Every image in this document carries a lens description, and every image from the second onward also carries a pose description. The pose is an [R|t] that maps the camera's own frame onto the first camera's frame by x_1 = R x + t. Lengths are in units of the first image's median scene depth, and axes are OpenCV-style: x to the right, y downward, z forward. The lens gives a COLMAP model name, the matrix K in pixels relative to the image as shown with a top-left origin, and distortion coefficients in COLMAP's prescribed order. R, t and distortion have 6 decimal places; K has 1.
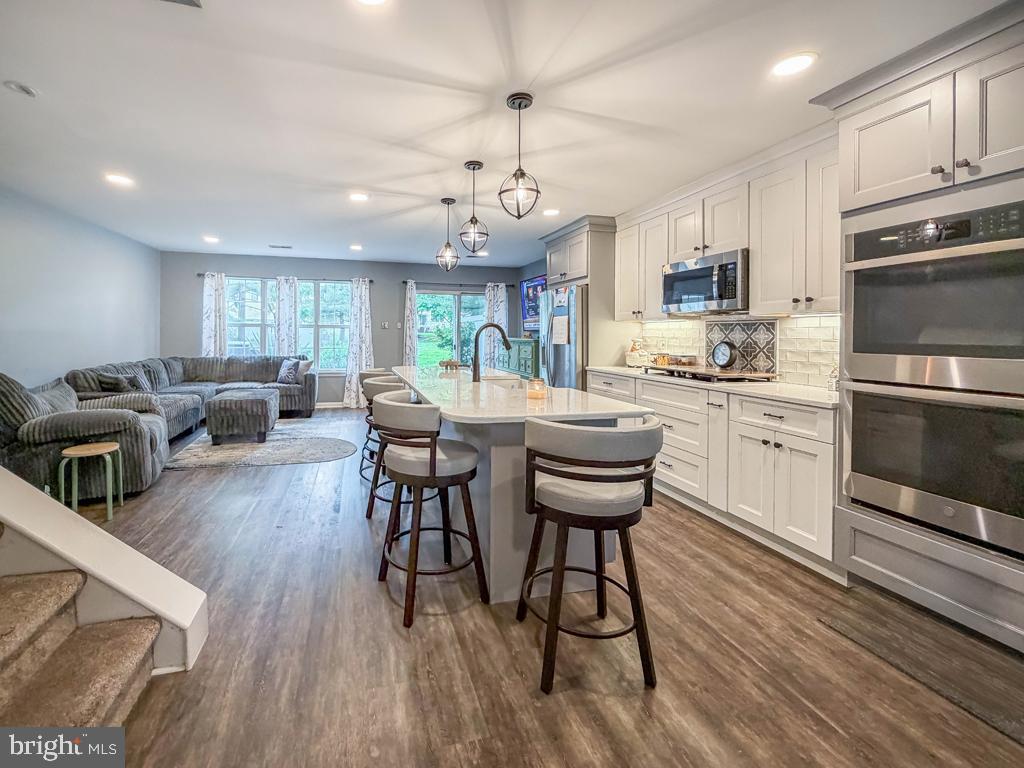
lens RADIAL K [[411.1, 0, 450.9], [0, 411.1, 334.6], [0, 0, 1]] dist [-0.002284, 0.000064]
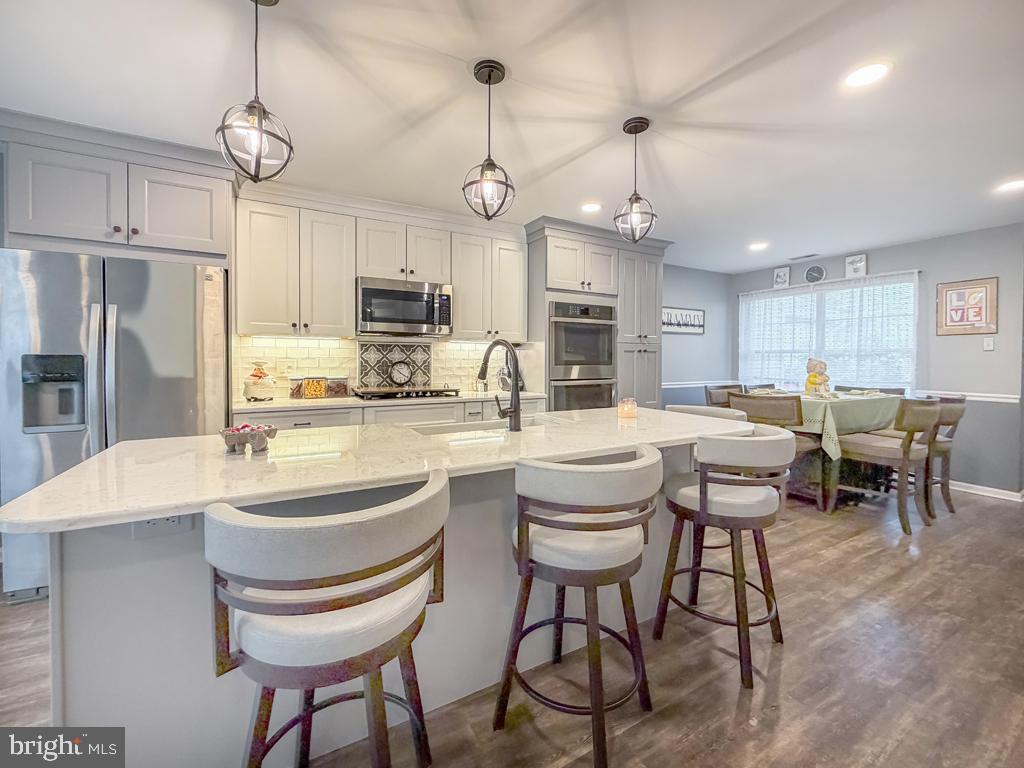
lens RADIAL K [[411.1, 0, 534.8], [0, 411.1, 359.6], [0, 0, 1]] dist [-0.002284, 0.000064]
pose [[-0.275354, -0.015970, 0.961210, -0.422898], [-0.006415, 0.999870, 0.014775, -0.005518], [-0.961321, -0.002098, -0.275421, 0.860100]]
